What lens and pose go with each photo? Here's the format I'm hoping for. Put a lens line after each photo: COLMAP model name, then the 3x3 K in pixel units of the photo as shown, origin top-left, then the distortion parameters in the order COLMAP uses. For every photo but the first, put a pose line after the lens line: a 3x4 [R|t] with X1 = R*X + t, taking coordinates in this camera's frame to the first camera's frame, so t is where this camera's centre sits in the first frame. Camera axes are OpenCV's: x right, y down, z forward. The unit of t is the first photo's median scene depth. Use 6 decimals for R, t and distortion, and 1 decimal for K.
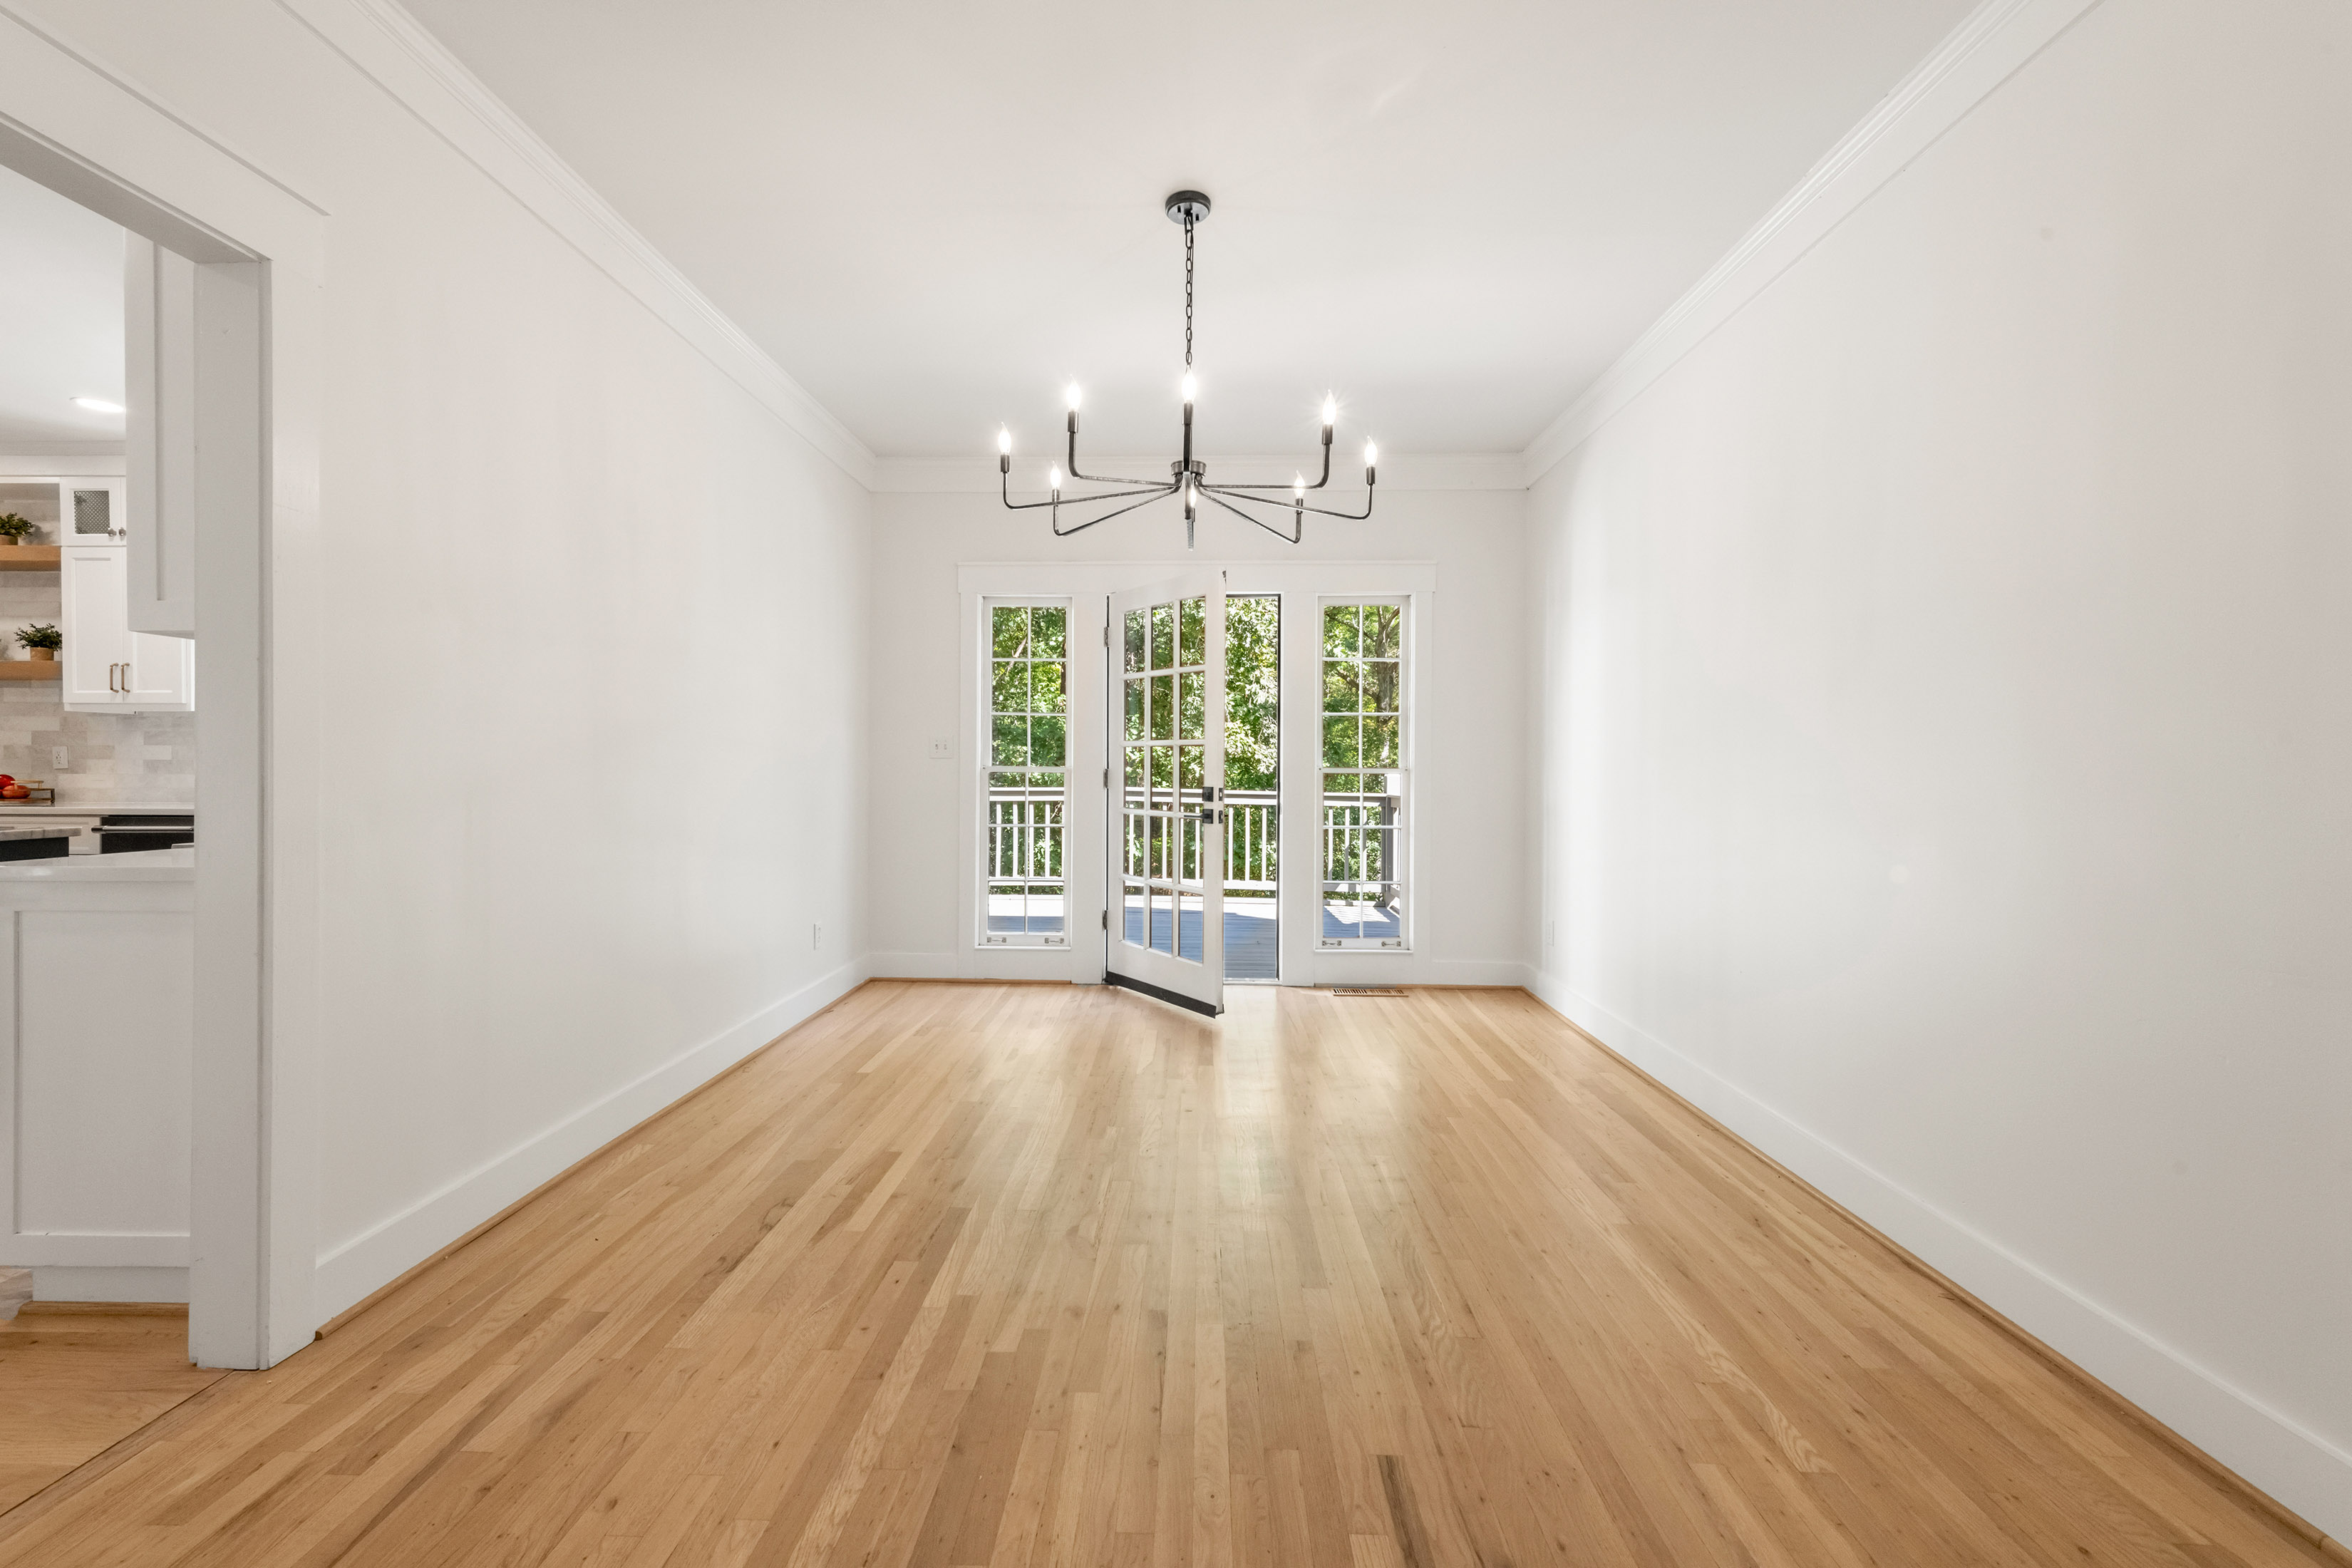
lens RADIAL K [[940.6, 0, 1161.2], [0, 940.6, 778.9], [0, 0, 1]] dist [0.022050, 0.000180]
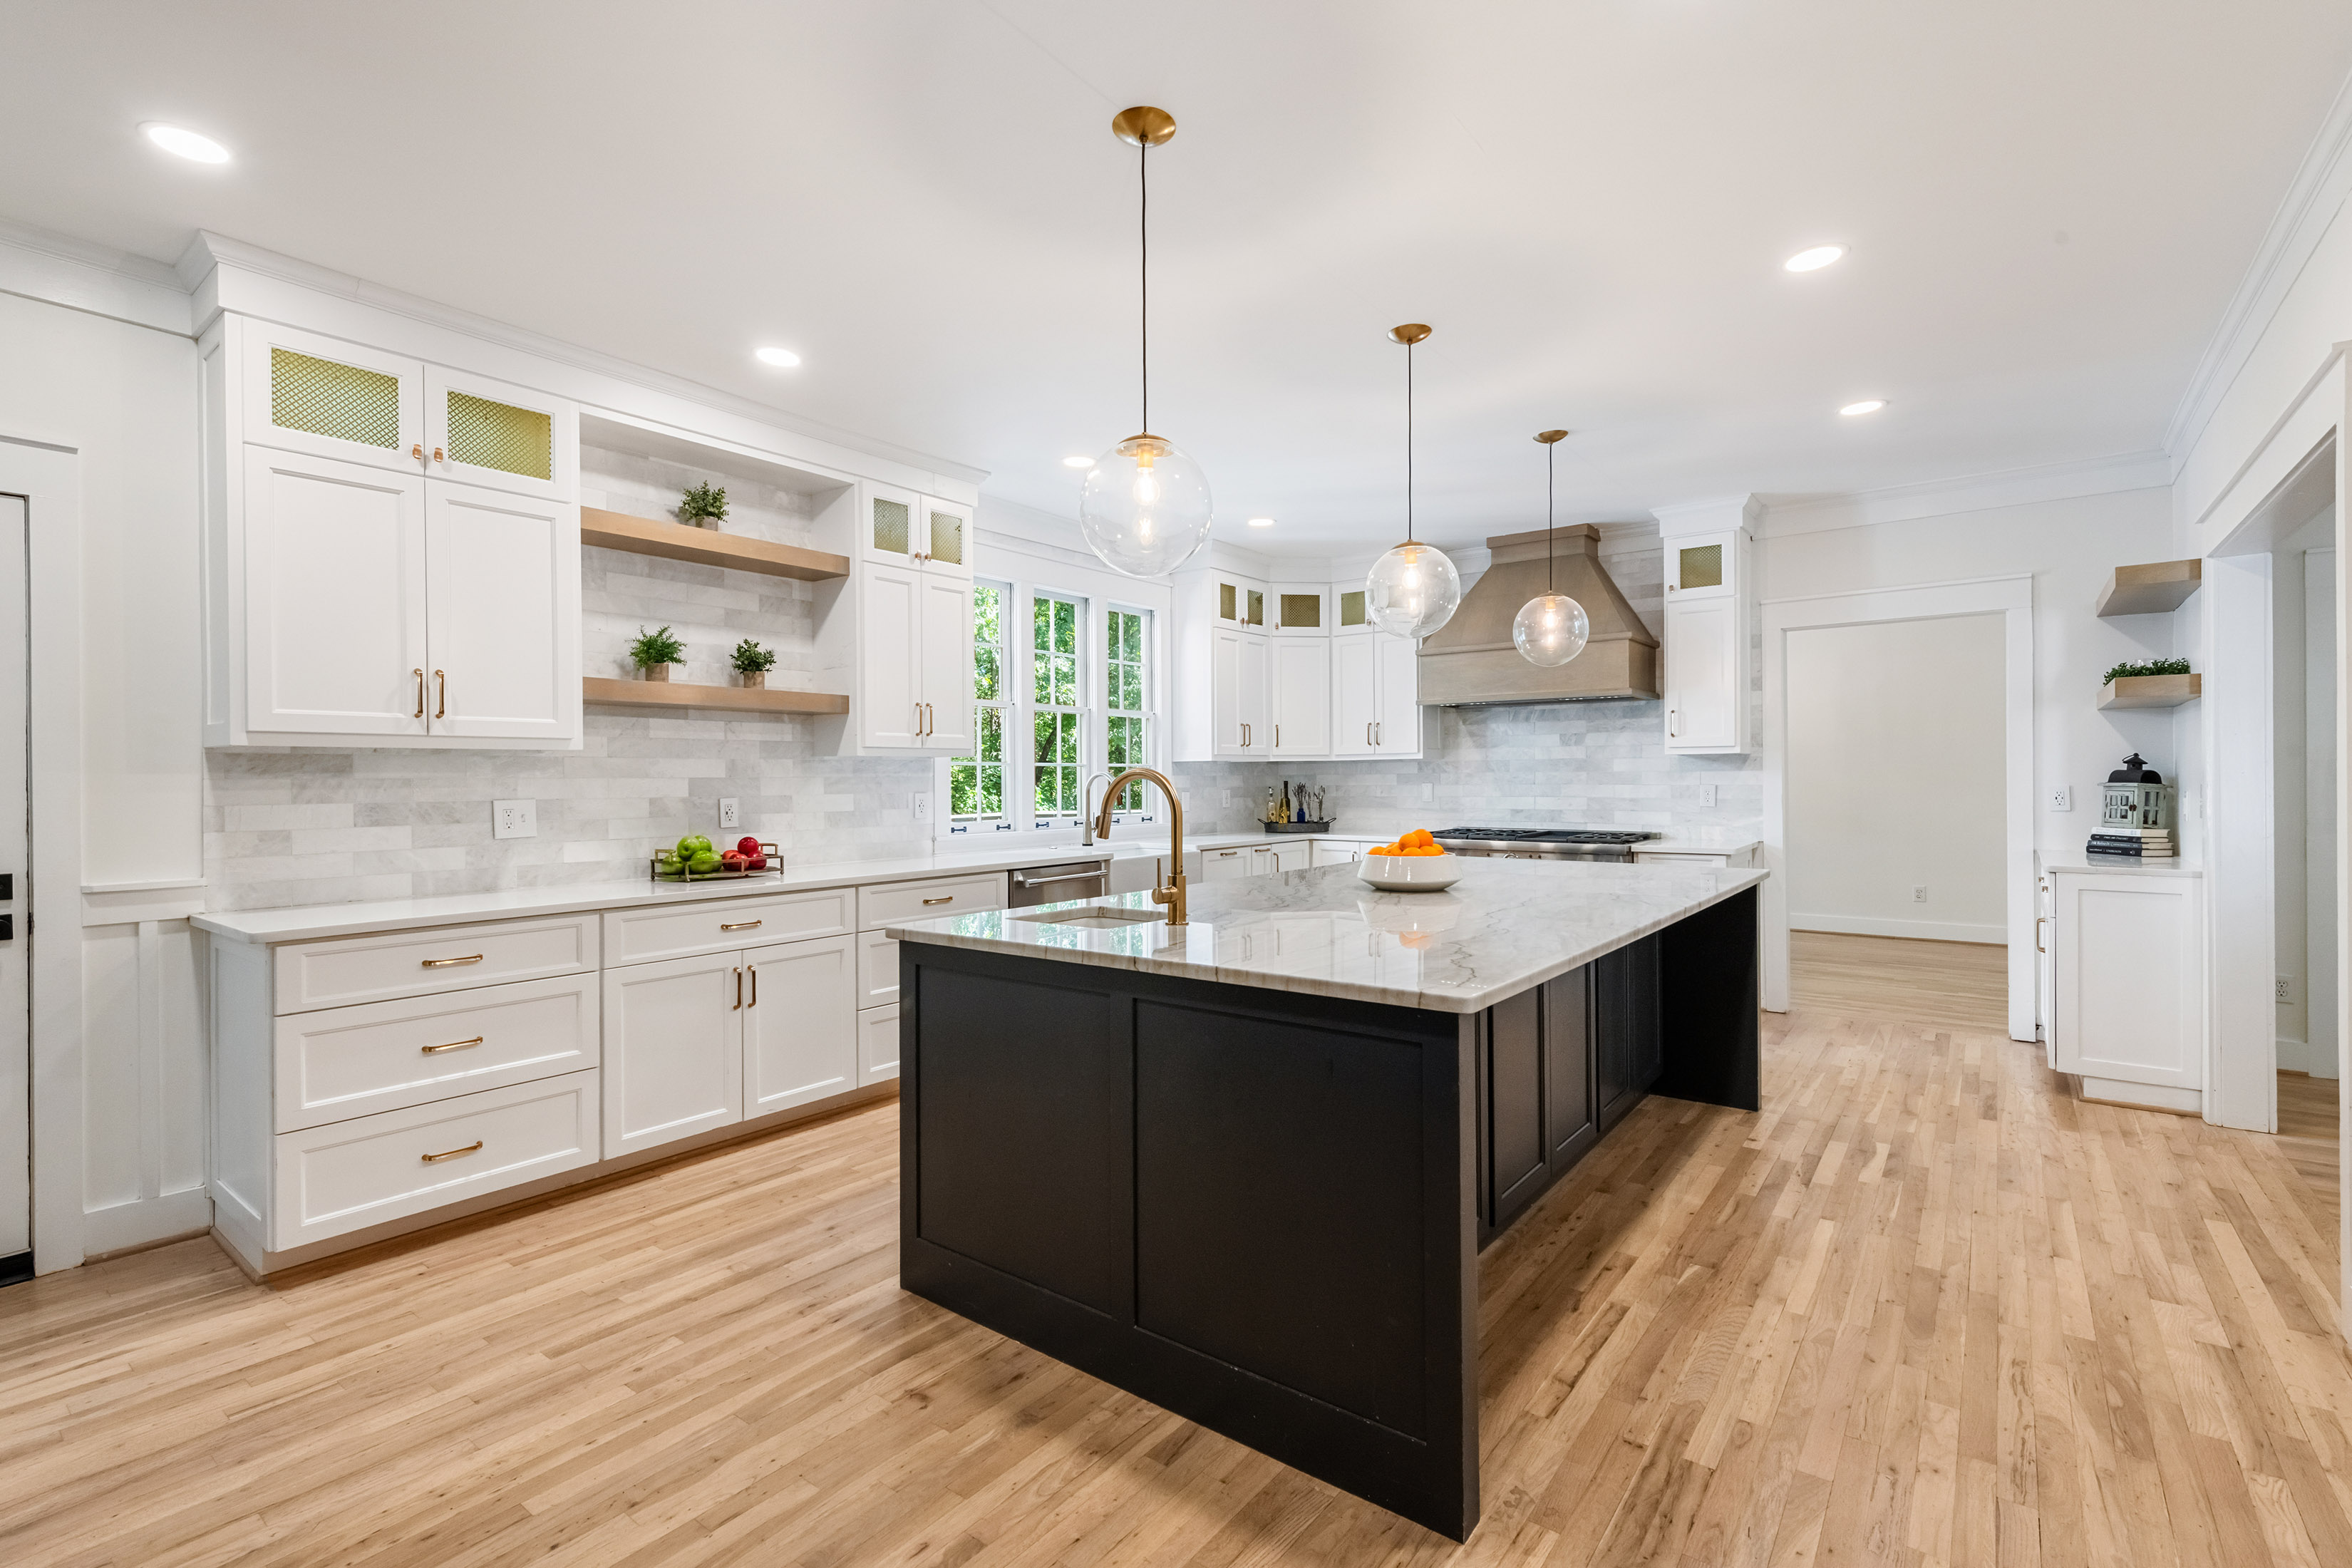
lens RADIAL K [[1058.0, 0, 1176.2], [0, 1058.0, 782.8], [0, 0, 1]] dist [0.015533, -0.003215]
pose [[0.567262, -0.012838, 0.823437, -2.131746], [0.018695, 0.999822, 0.002709, -0.054586], [-0.823325, 0.013858, 0.567401, 0.314581]]
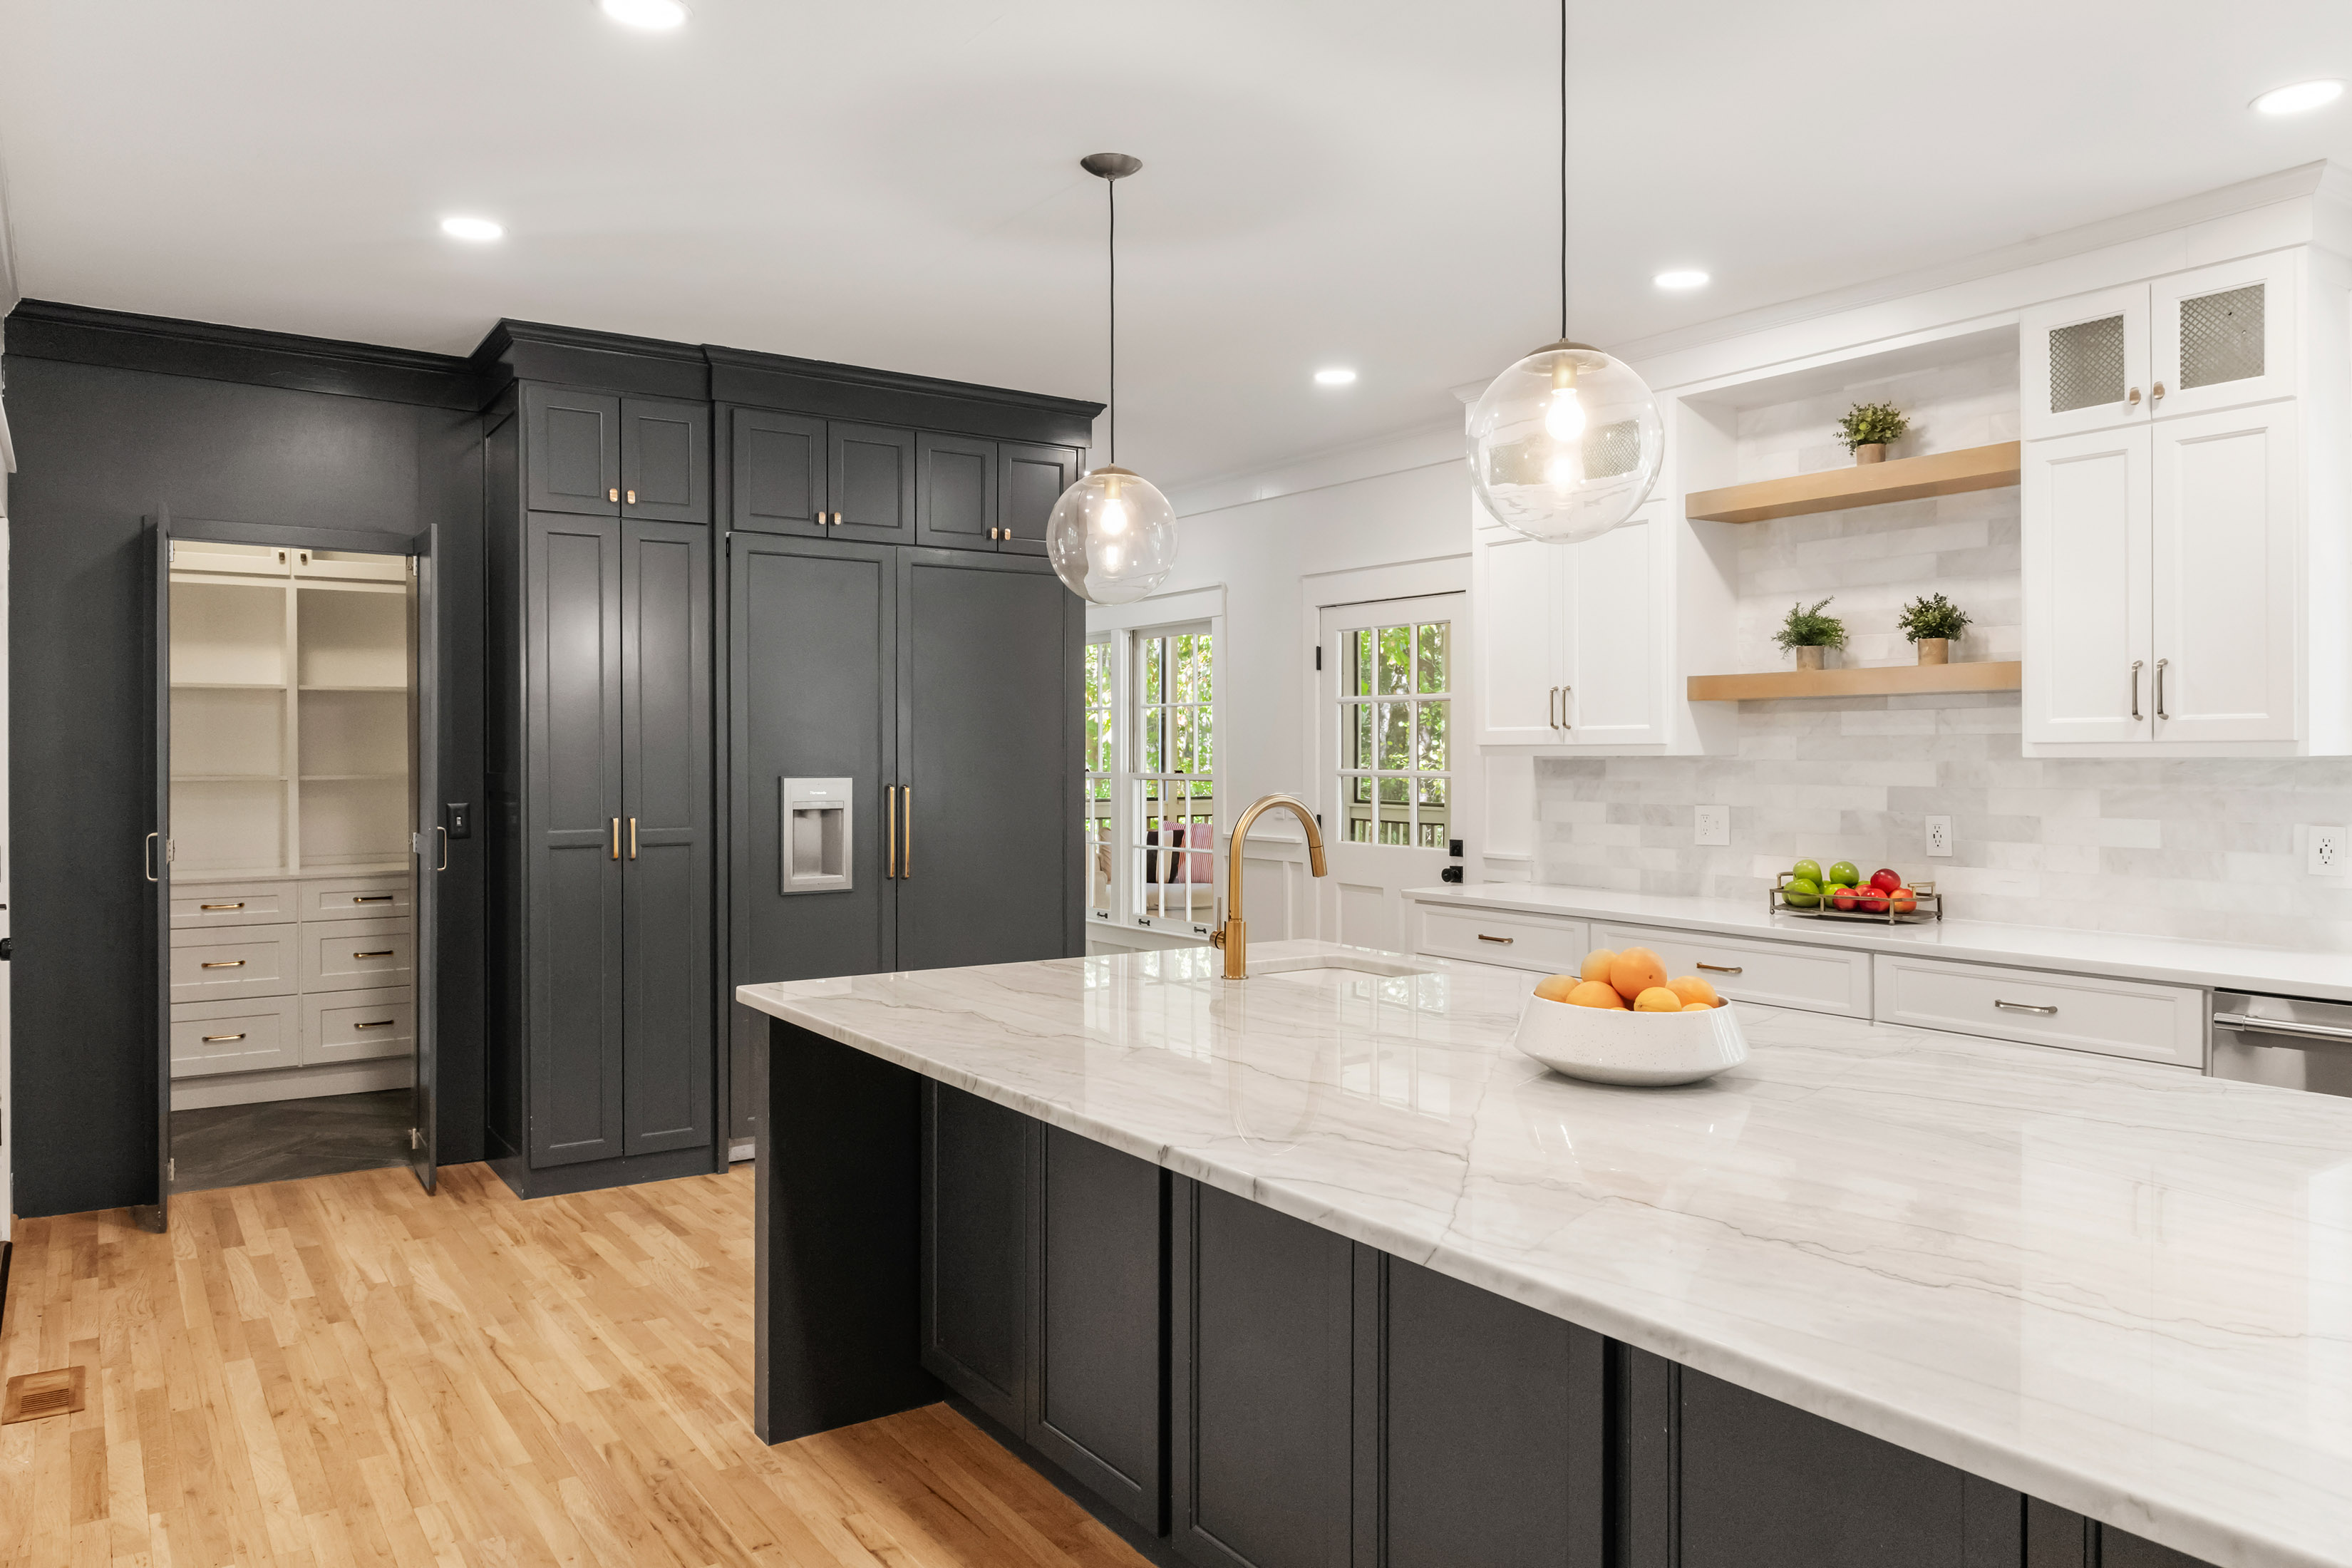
lens RADIAL K [[1610.8, 0, 1156.0], [0, 1610.8, 755.0], [0, 0, 1]] dist [0.003809, -0.002514]
pose [[0.604122, -0.005384, -0.796874, -0.893623], [-0.003353, 0.999951, -0.009298, -0.076266], [0.796885, 0.008289, 0.604074, 0.130344]]
